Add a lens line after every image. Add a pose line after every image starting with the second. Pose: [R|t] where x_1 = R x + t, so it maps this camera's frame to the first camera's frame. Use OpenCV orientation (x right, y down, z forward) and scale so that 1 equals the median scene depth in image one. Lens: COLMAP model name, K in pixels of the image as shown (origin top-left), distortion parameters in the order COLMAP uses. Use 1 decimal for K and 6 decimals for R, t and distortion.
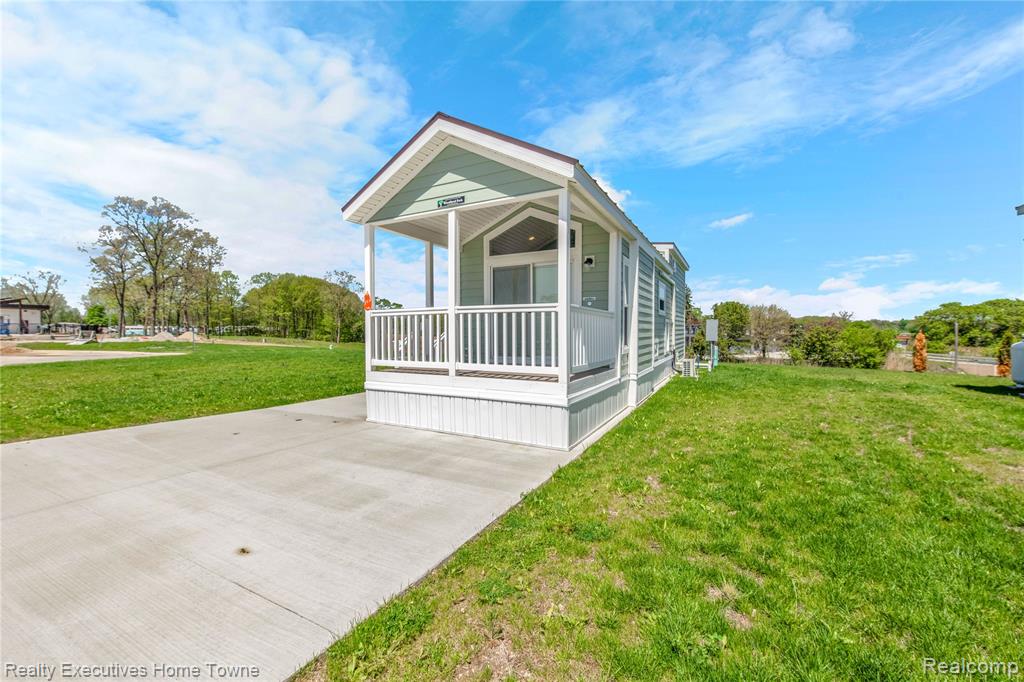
lens RADIAL K [[423.3, 0, 512.0], [0, 423.3, 341.0], [0, 0, 1]] dist [0.003828, 0.000528]
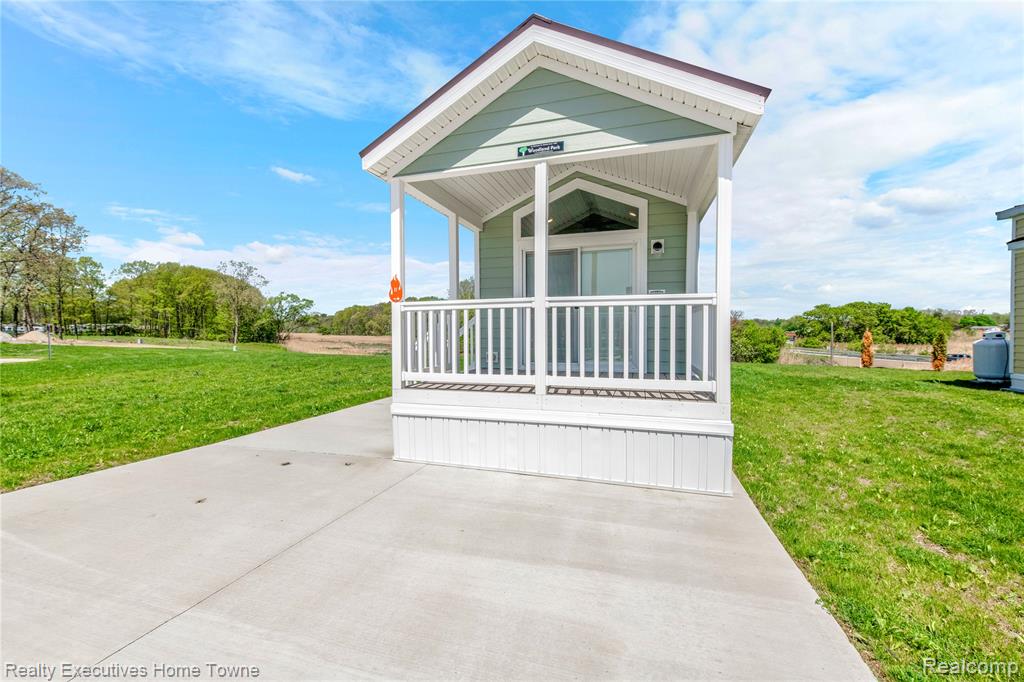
lens RADIAL K [[422.3, 0, 507.2], [0, 422.3, 338.3], [0, 0, 1]] dist [0.002174, -0.000312]
pose [[0.980279, -0.005860, 0.197532, -0.262320], [0.006274, 0.999979, -0.001469, -0.009108], [-0.197519, 0.002679, 0.980295, 0.246145]]
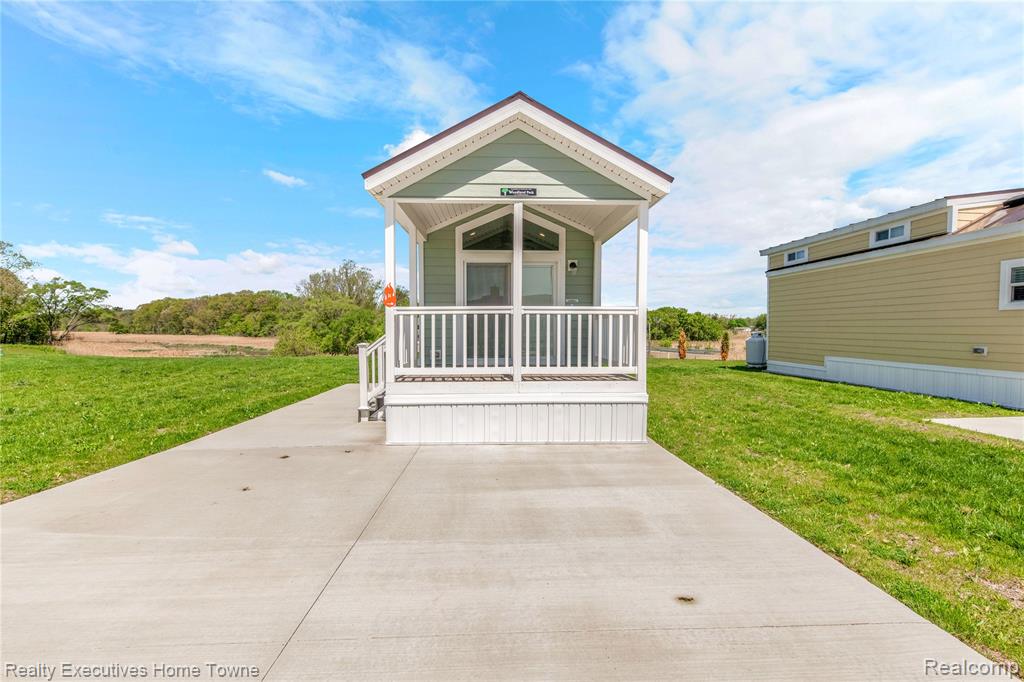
lens RADIAL K [[428.1, 0, 512.0], [0, 428.1, 341.0], [0, 0, 1]] dist [0.003466, 0.000119]
pose [[0.850367, -0.013330, 0.526021, -0.500502], [0.009238, 0.999903, 0.010404, -0.011954], [-0.526109, -0.003988, 0.850408, 0.166875]]
